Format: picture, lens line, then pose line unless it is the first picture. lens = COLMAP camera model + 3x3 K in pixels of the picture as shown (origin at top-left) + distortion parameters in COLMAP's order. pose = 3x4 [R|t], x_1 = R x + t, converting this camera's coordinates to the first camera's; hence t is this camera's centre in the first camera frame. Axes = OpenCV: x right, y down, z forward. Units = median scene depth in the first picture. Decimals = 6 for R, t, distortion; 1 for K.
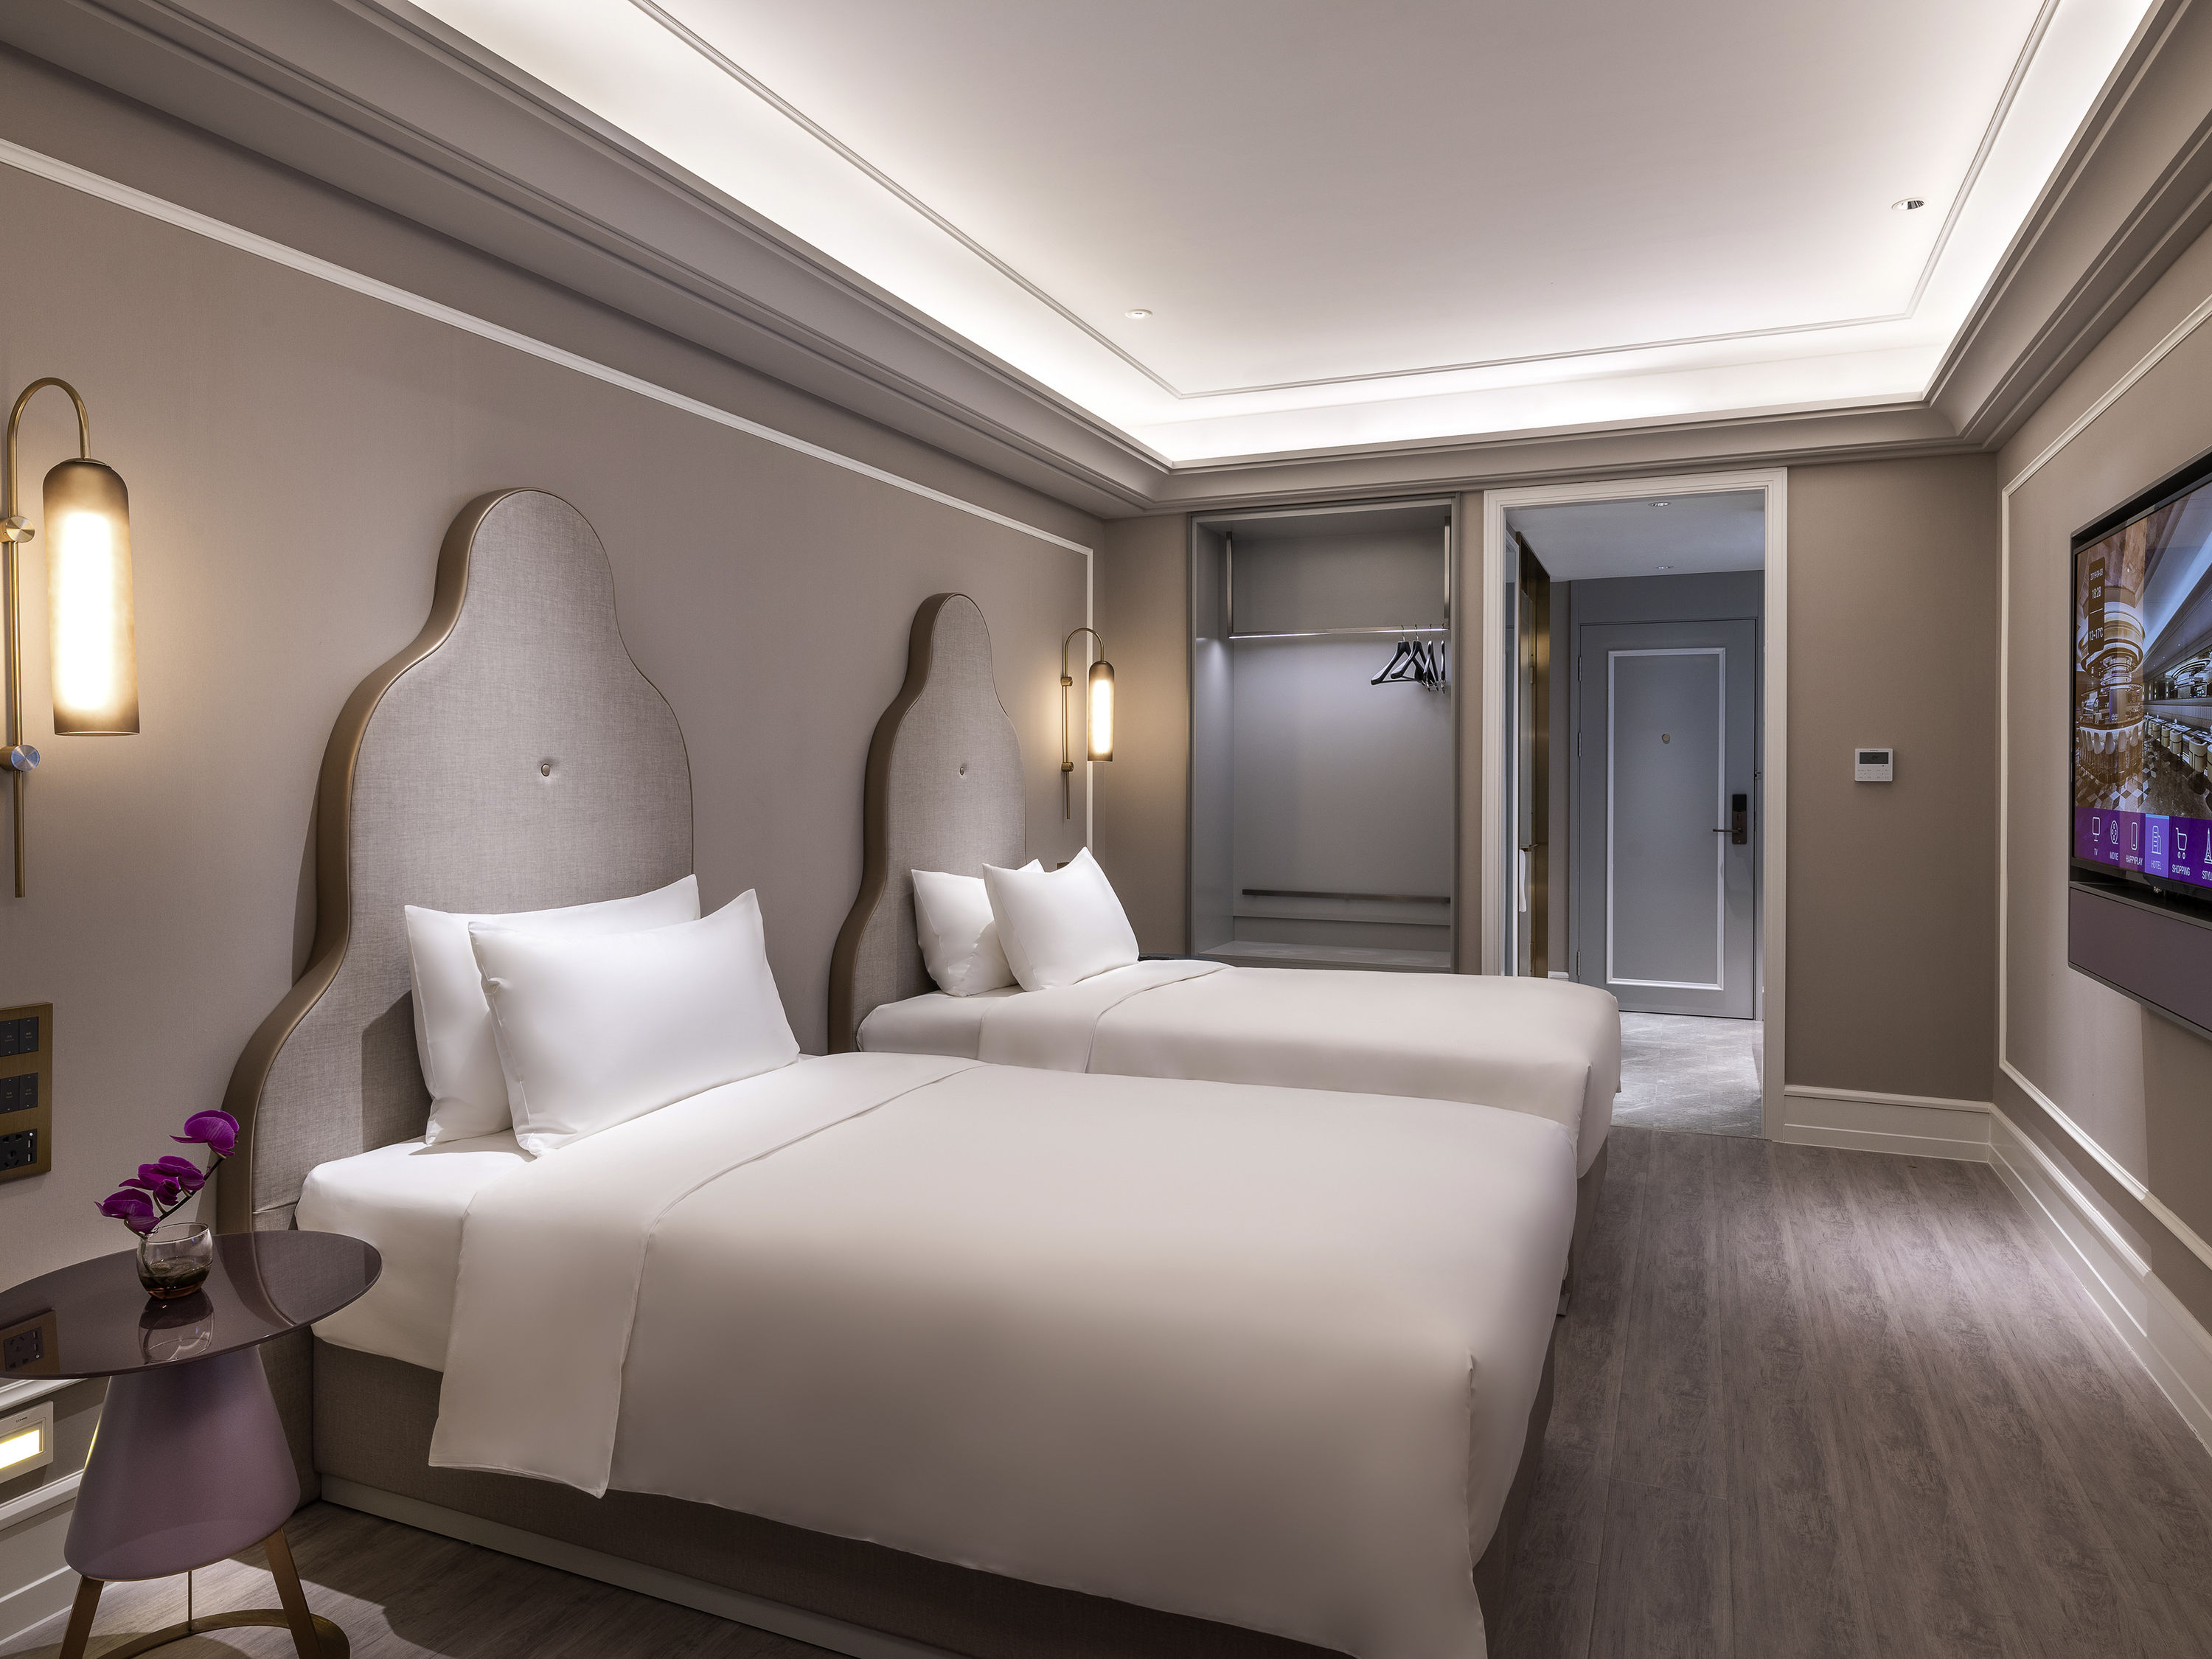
lens RADIAL K [[1387.2, 0, 1103.7], [0, 1387.2, 819.2], [0, 0, 1]] dist [-0.003442, -0.002474]
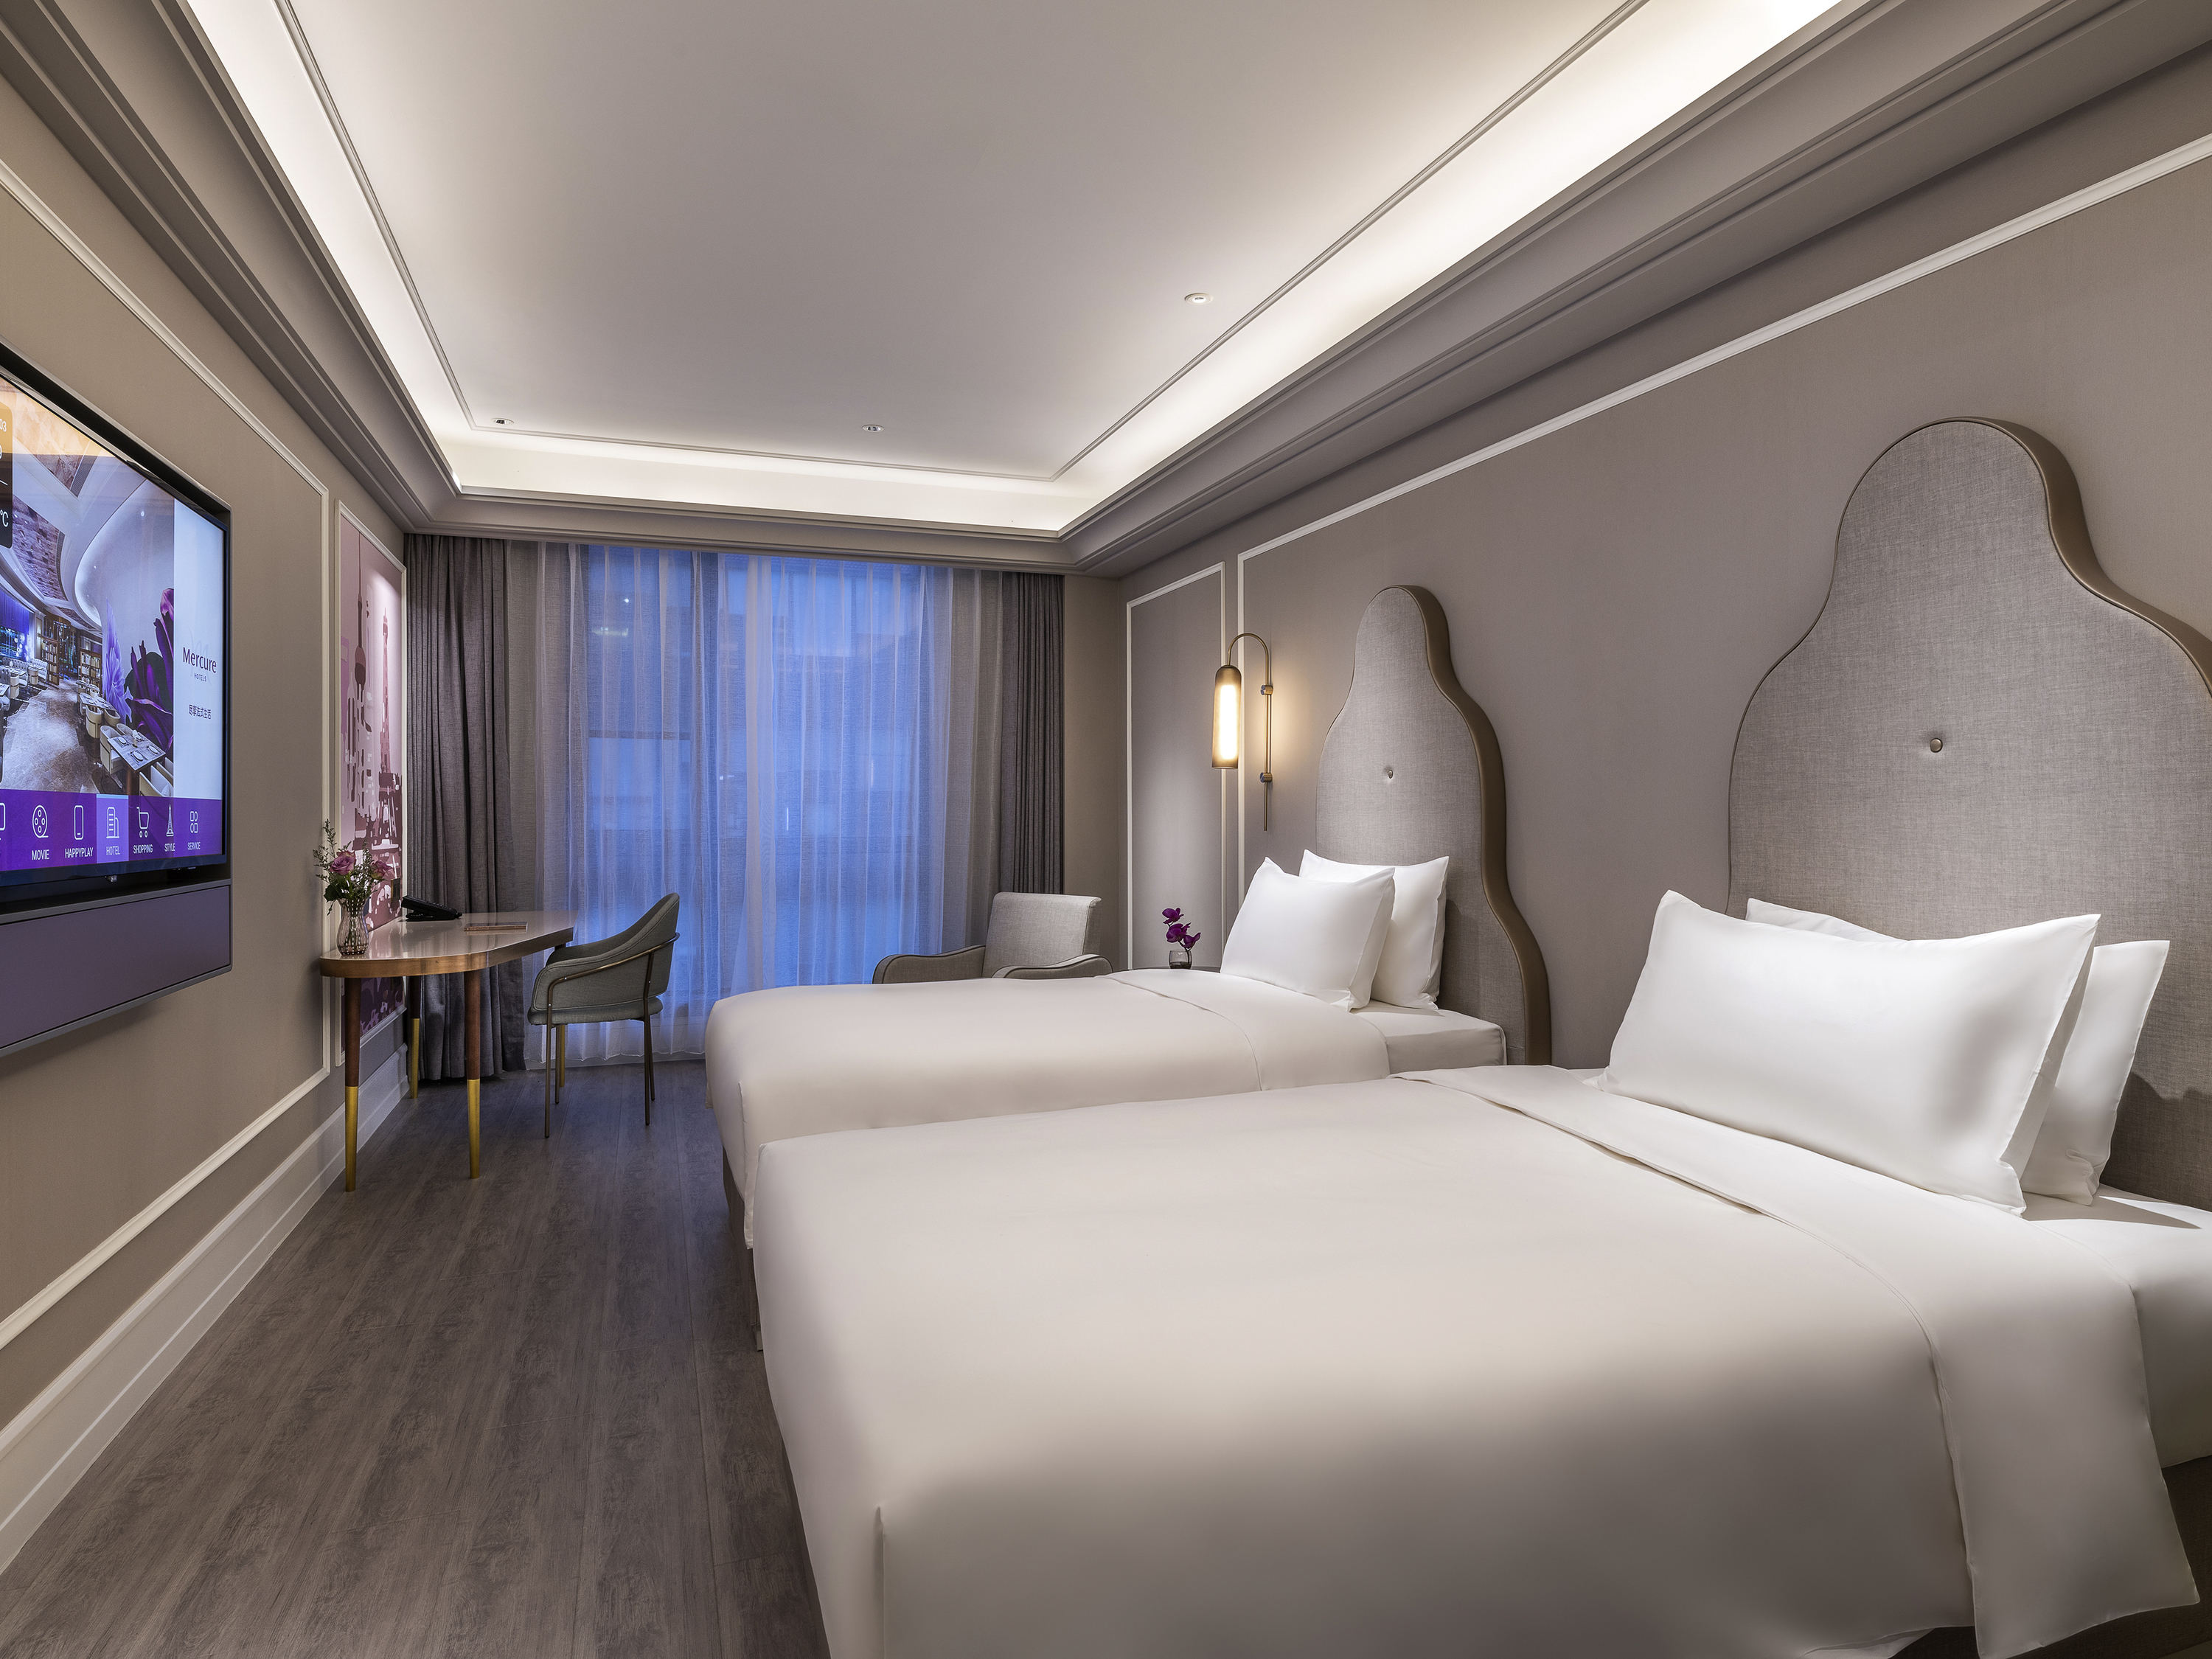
lens RADIAL K [[1287.2, 0, 1103.1], [0, 1287.2, 813.5], [0, 0, 1]] dist [0.001419, 0.000341]
pose [[-0.735493, 0.002028, -0.677530, 0.778719], [-0.020859, 0.999454, 0.025634, -0.022603], [0.677212, 0.032986, -0.735048, 1.851303]]
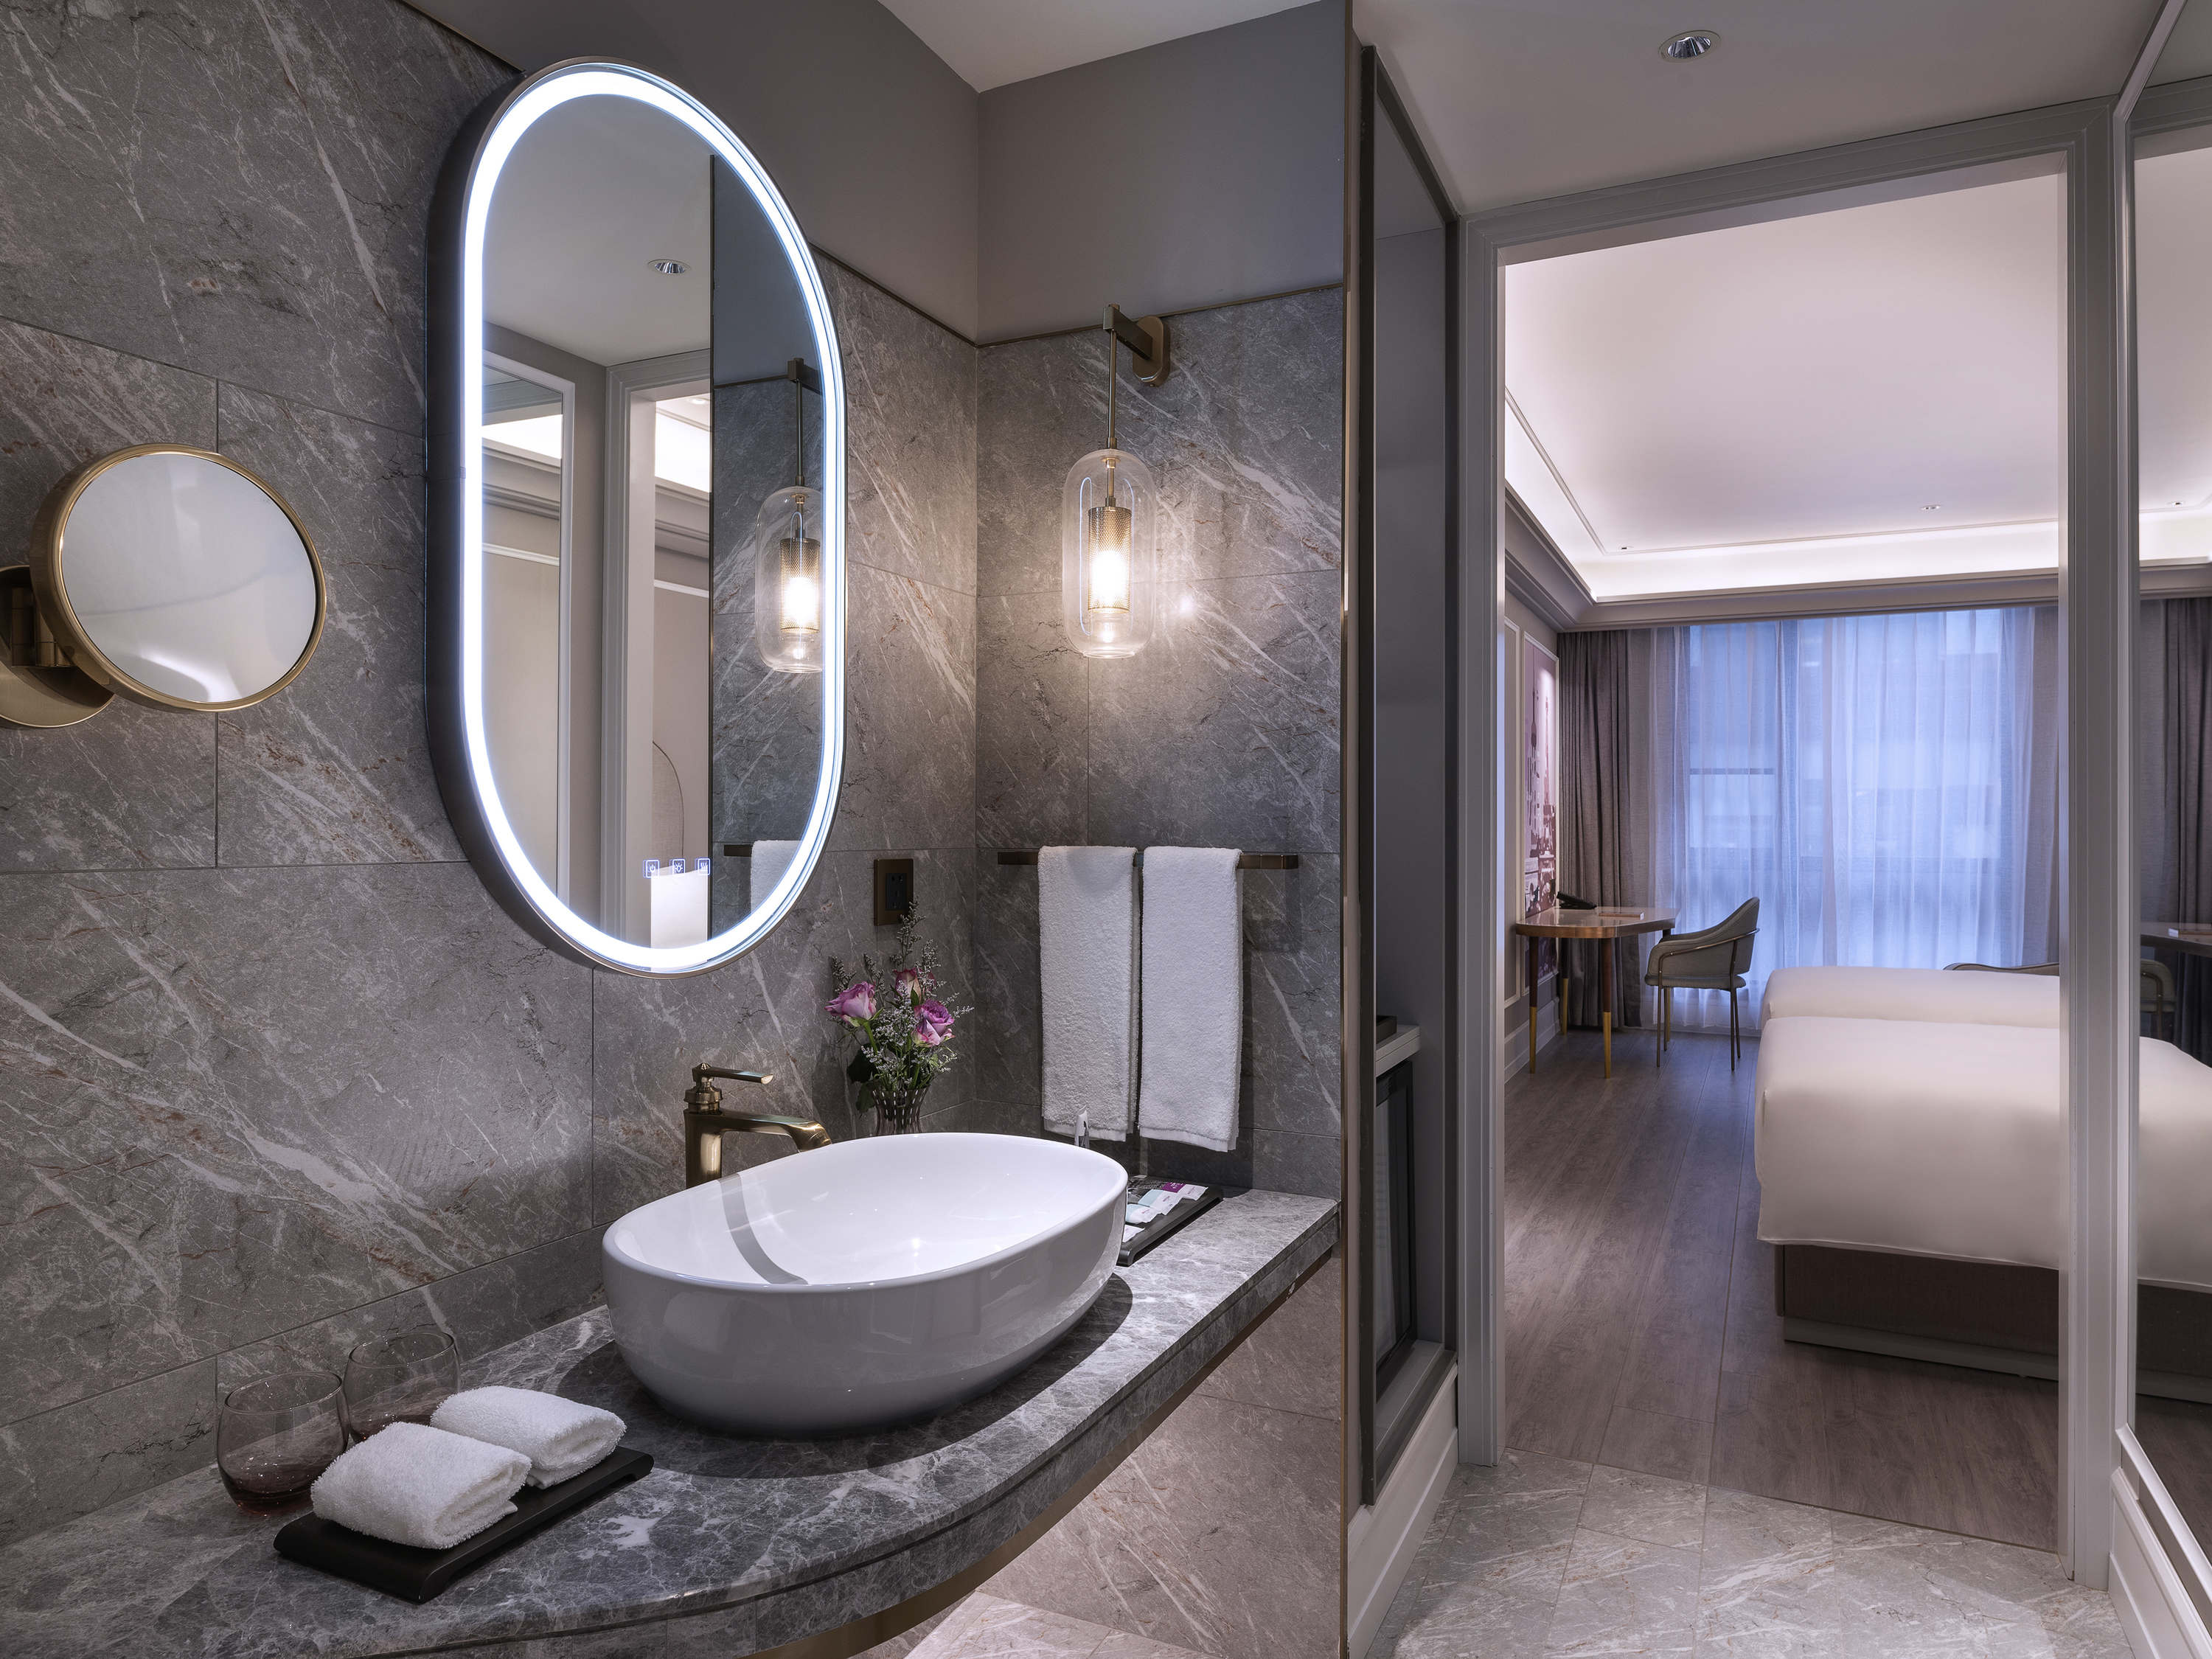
lens RADIAL K [[1387.2, 0, 1103.7], [0, 1387.2, 819.2], [0, 0, 1]] dist [-0.003442, -0.002474]
pose [[-0.998859, -0.001714, 0.047729, 1.058337], [-0.000624, 0.999739, 0.022840, -0.047173], [-0.047755, 0.022784, -0.998599, 2.691484]]
